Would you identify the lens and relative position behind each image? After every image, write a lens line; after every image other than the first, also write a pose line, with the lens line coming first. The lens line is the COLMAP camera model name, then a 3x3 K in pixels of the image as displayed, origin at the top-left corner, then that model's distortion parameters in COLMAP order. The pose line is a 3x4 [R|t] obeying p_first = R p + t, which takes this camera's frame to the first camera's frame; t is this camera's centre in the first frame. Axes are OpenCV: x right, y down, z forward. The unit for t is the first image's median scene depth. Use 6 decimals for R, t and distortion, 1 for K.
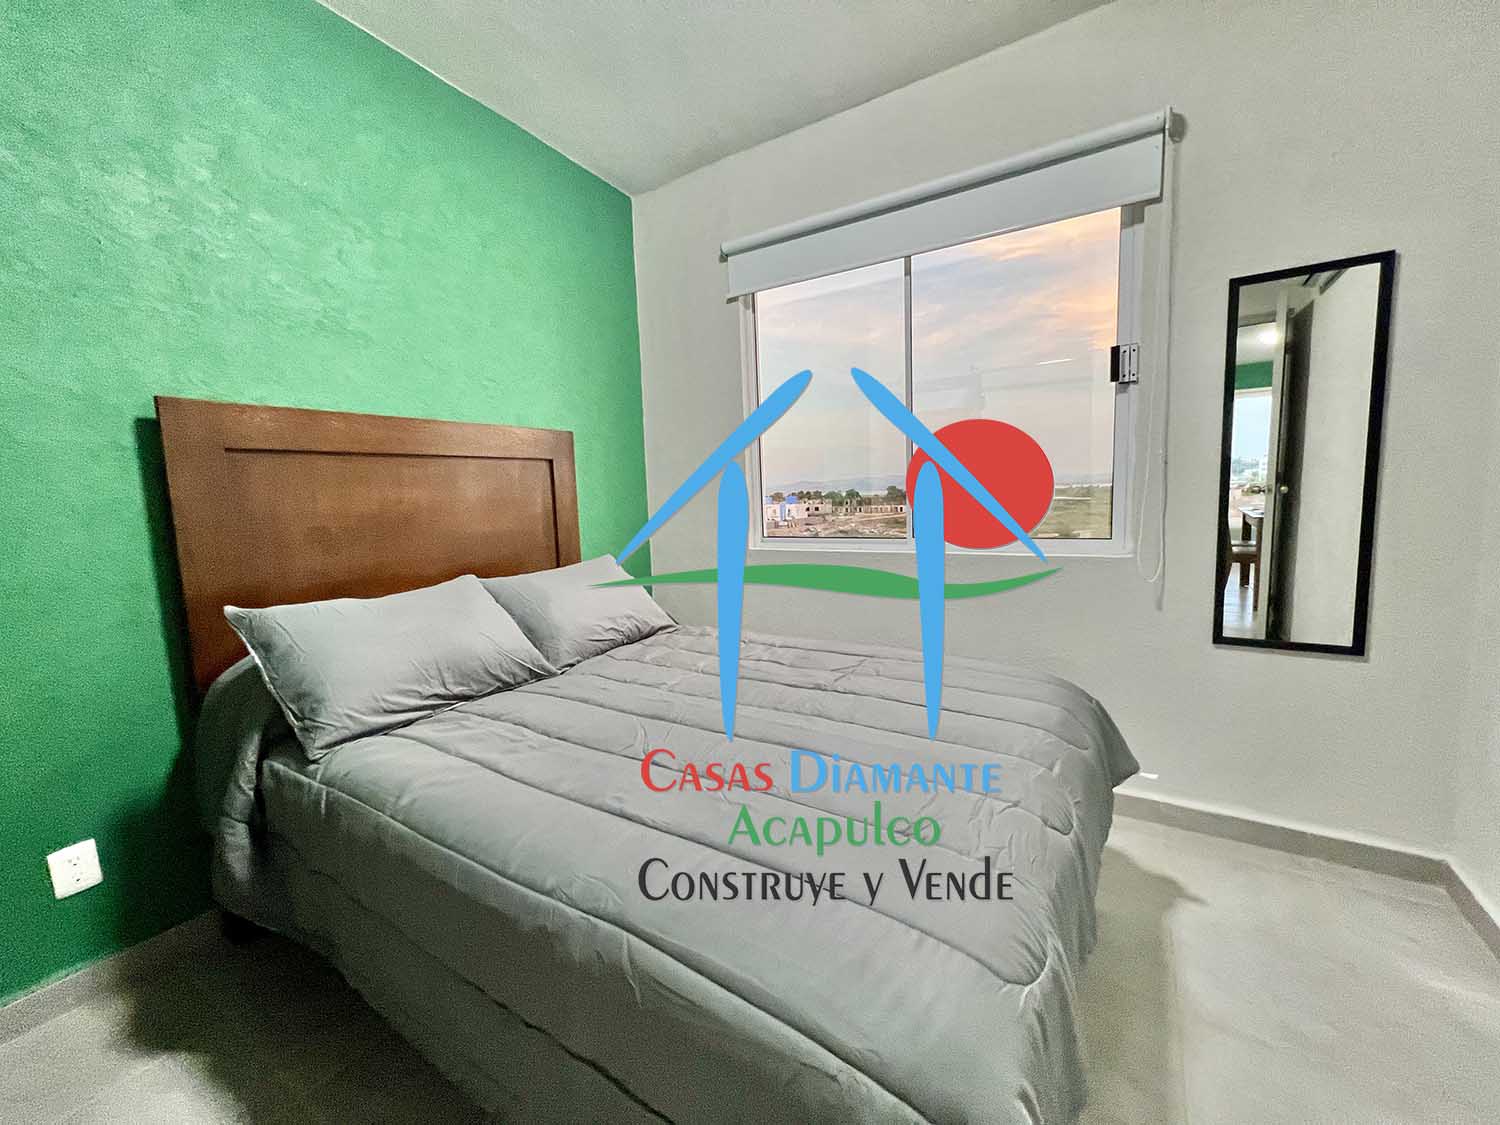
lens RADIAL K [[614.2, 0, 769.8], [0, 614.2, 563.8], [0, 0, 1]] dist [0.008229, -0.000864]
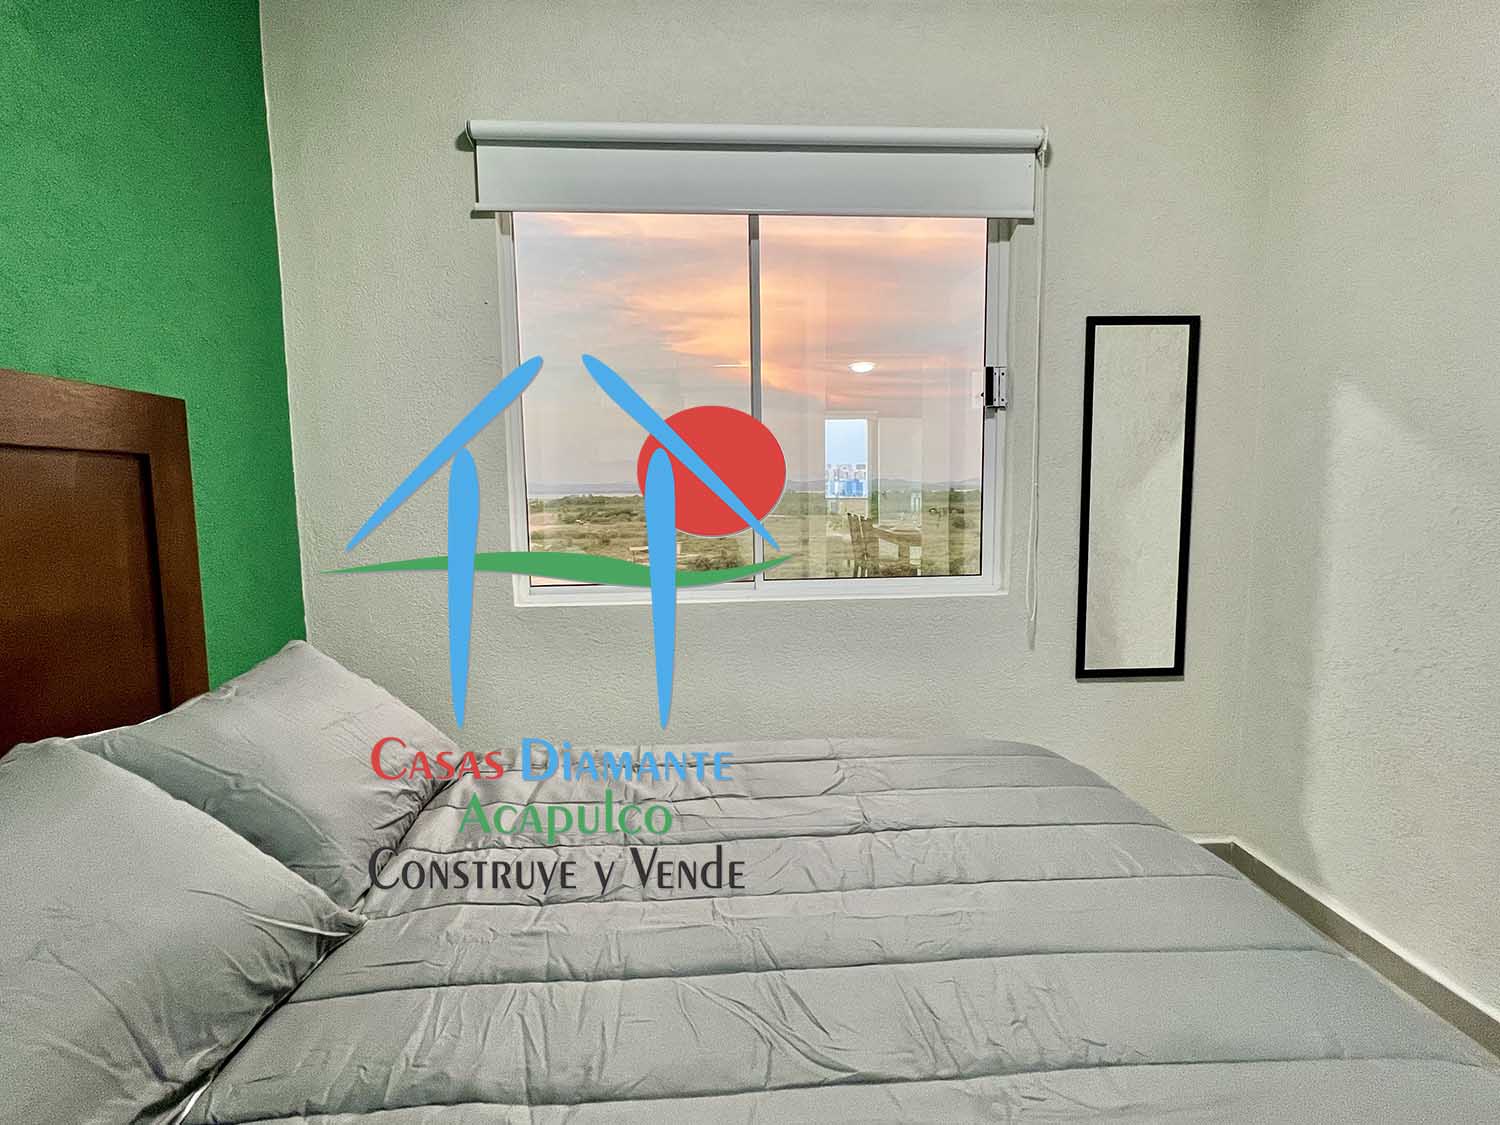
lens RADIAL K [[734.7, 0, 756.3], [0, 734.7, 561.6], [0, 0, 1]] dist [0.003668, 0.000495]
pose [[0.816773, -0.033523, 0.575985, -0.371951], [0.050977, 0.998599, -0.014168, -0.066676], [-0.574703, 0.040934, 0.817338, 0.321150]]
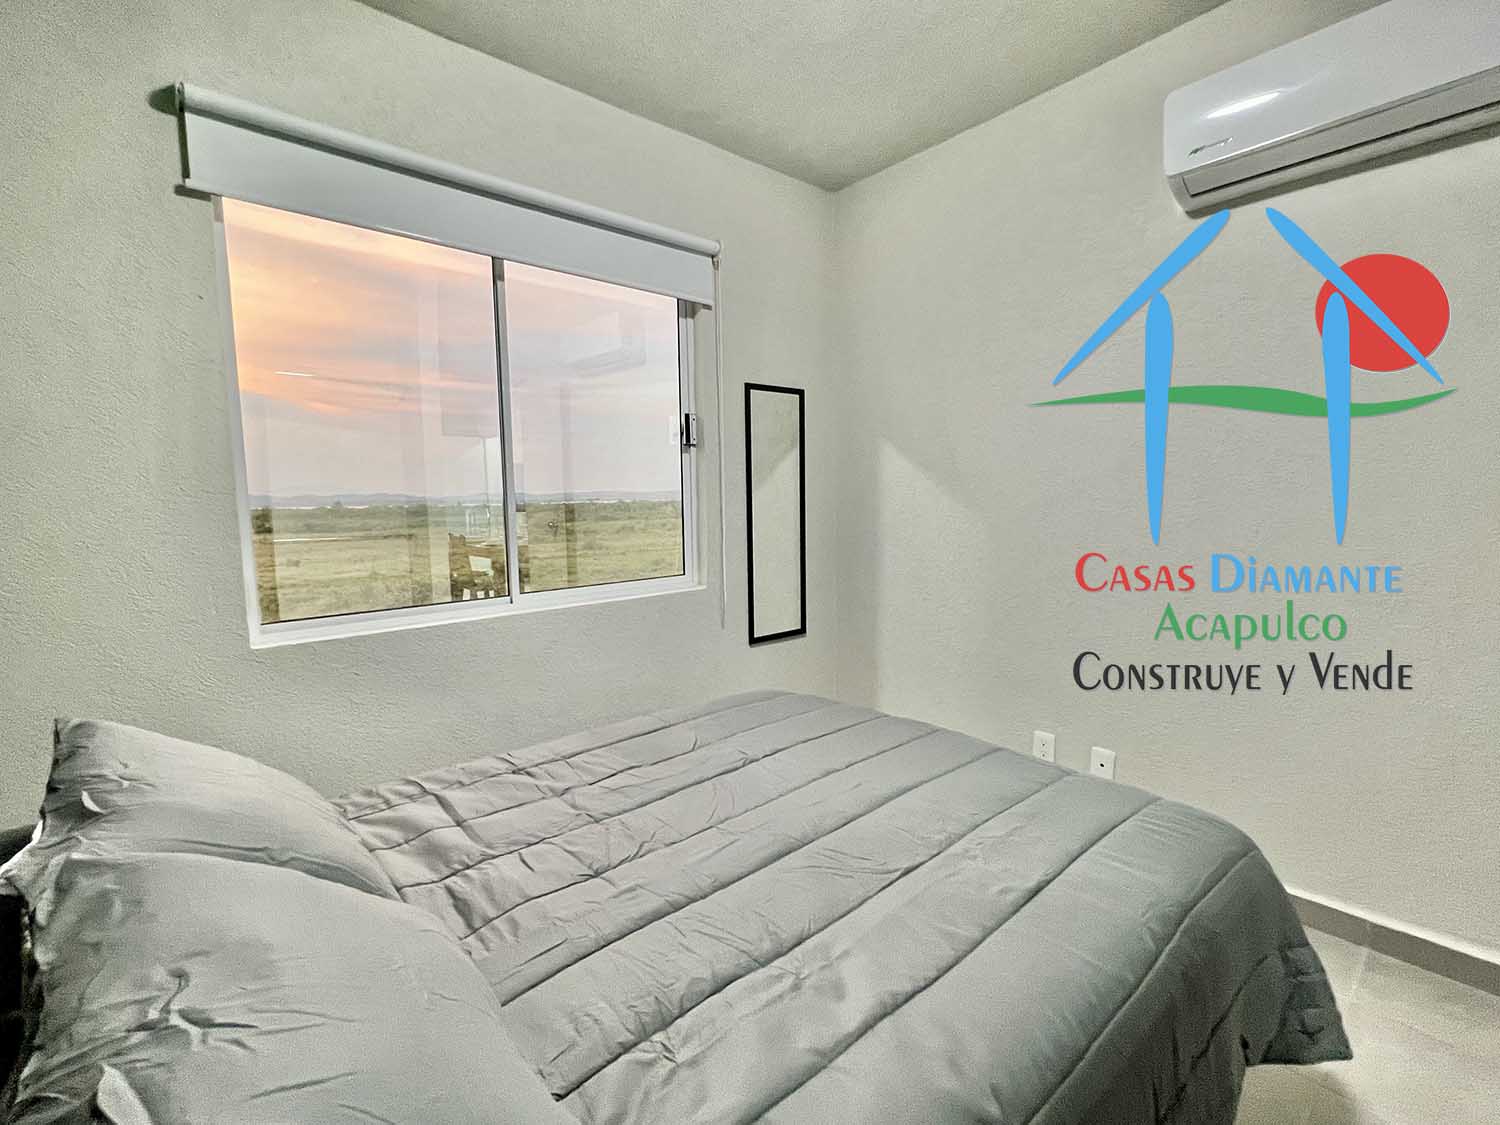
lens RADIAL K [[672.1, 0, 761.5], [0, 672.1, 559.5], [0, 0, 1]] dist [-0.002942, 0.000733]
pose [[0.282453, -0.060843, 0.957350, -0.671156], [0.117775, 0.992636, 0.028338, -0.094711], [-0.952024, 0.104748, 0.287539, 0.529132]]
